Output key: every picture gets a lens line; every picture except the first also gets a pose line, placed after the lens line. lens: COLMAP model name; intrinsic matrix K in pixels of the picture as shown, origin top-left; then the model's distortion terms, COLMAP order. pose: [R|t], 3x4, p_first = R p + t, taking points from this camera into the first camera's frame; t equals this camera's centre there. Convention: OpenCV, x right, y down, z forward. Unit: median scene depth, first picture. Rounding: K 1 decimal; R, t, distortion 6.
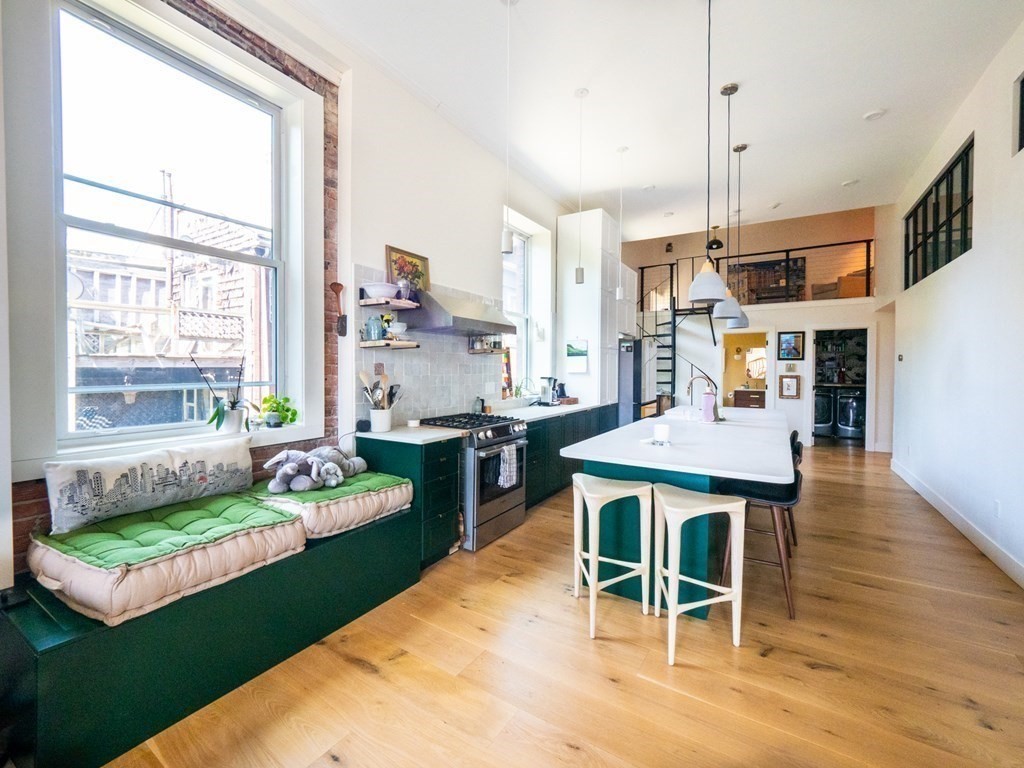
lens RADIAL K [[435.0, 0, 511.0], [0, 435.0, 373.5], [0, 0, 1]] dist [-0.000133, -0.000828]
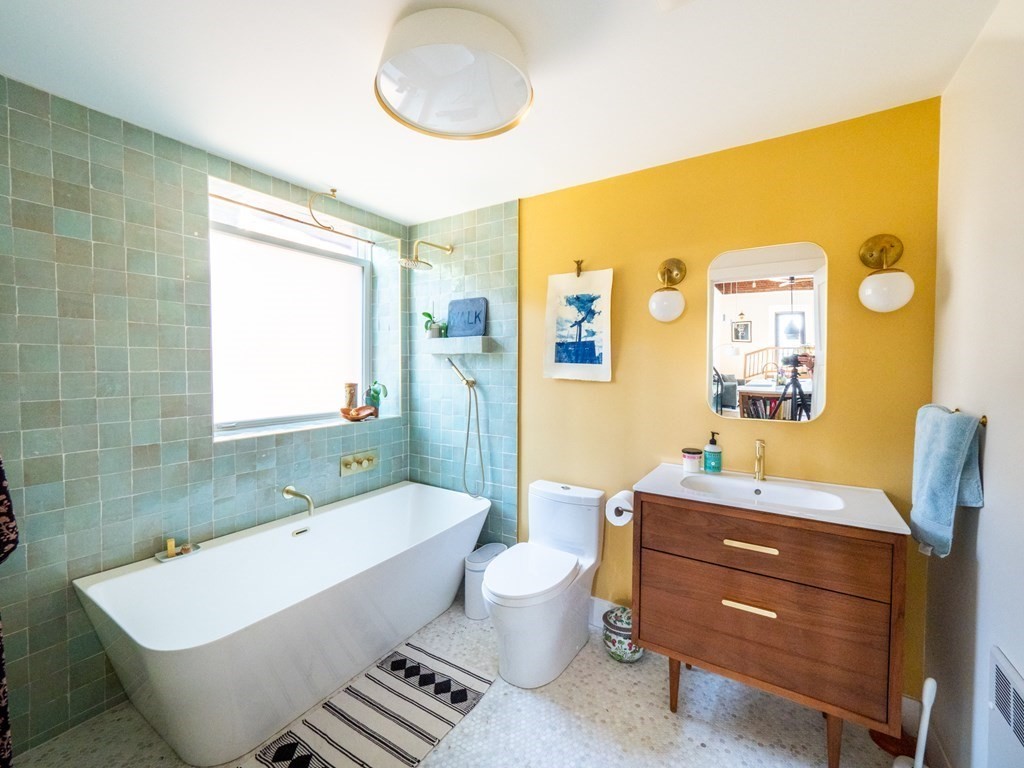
lens RADIAL K [[434.0, 0, 506.4], [0, 434.0, 379.5], [0, 0, 1]] dist [-0.011615, 0.000074]
pose [[0.999970, -0.002630, -0.007339, 1.213600], [0.002739, 0.999885, 0.014887, -0.020815], [0.007299, -0.014906, 0.999862, 2.169242]]
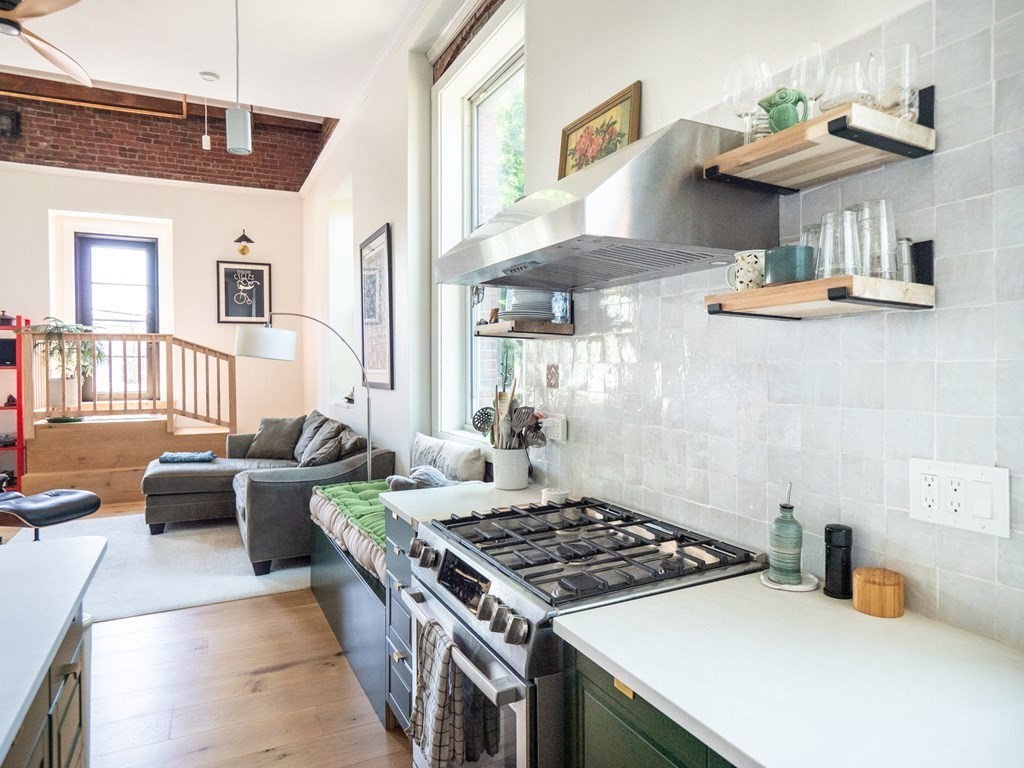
lens RADIAL K [[625.8, 0, 514.5], [0, 625.8, 372.4], [0, 0, 1]] dist [-0.002032, -0.000210]
pose [[-0.518085, 0.007116, -0.855299, 0.322659], [-0.009950, 0.999848, 0.014345, -0.022213], [0.855271, 0.015942, -0.517936, 1.184617]]
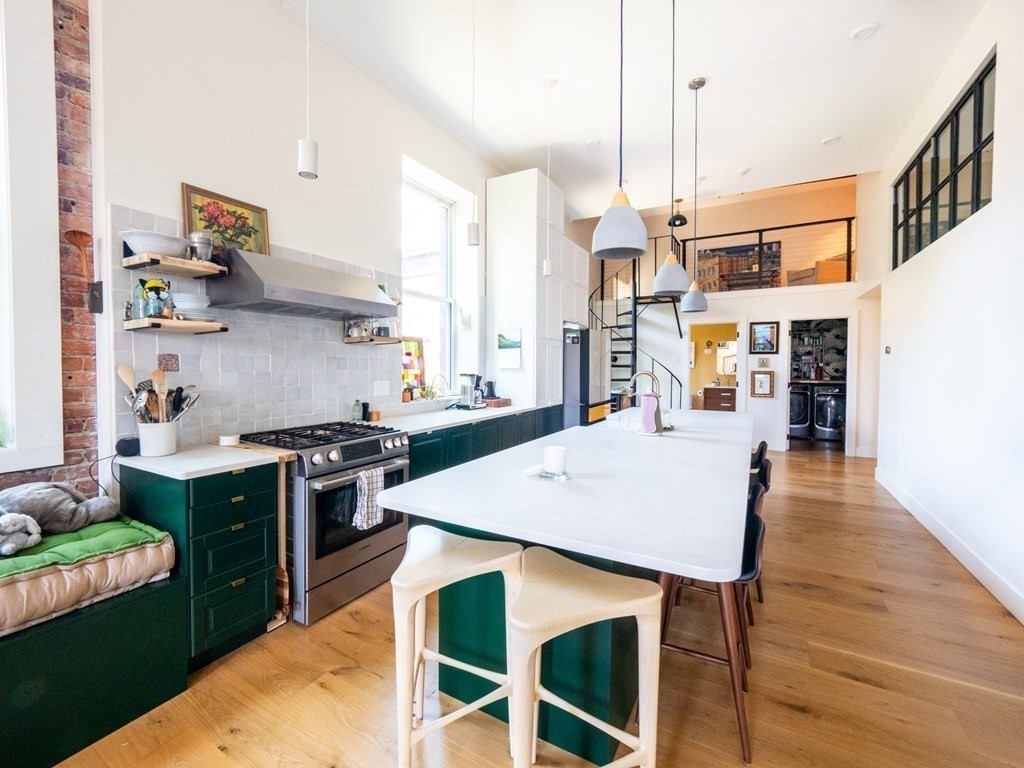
lens RADIAL K [[439.8, 0, 508.6], [0, 439.8, 375.2], [0, 0, 1]] dist [-0.002124, 0.000264]
pose [[0.999287, -0.003085, 0.037619, 0.181638], [0.002692, 0.999941, 0.010486, 0.003384], [-0.037649, -0.010377, 0.999237, 0.250649]]
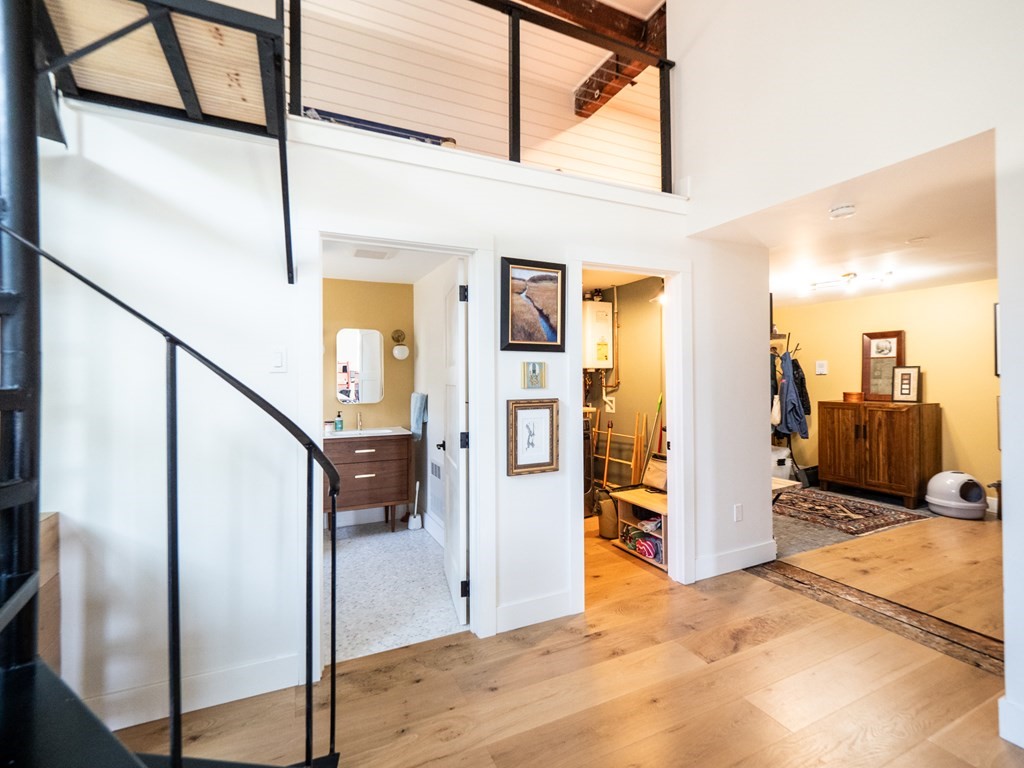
lens RADIAL K [[454.3, 0, 492.4], [0, 454.3, 378.6], [0, 0, 1]] dist [0.002092, -0.013562]
pose [[0.554556, -0.007260, 0.832115, 0.722215], [0.017991, 0.999833, -0.003267, -0.021244], [-0.831952, 0.016782, 0.554594, 1.732100]]
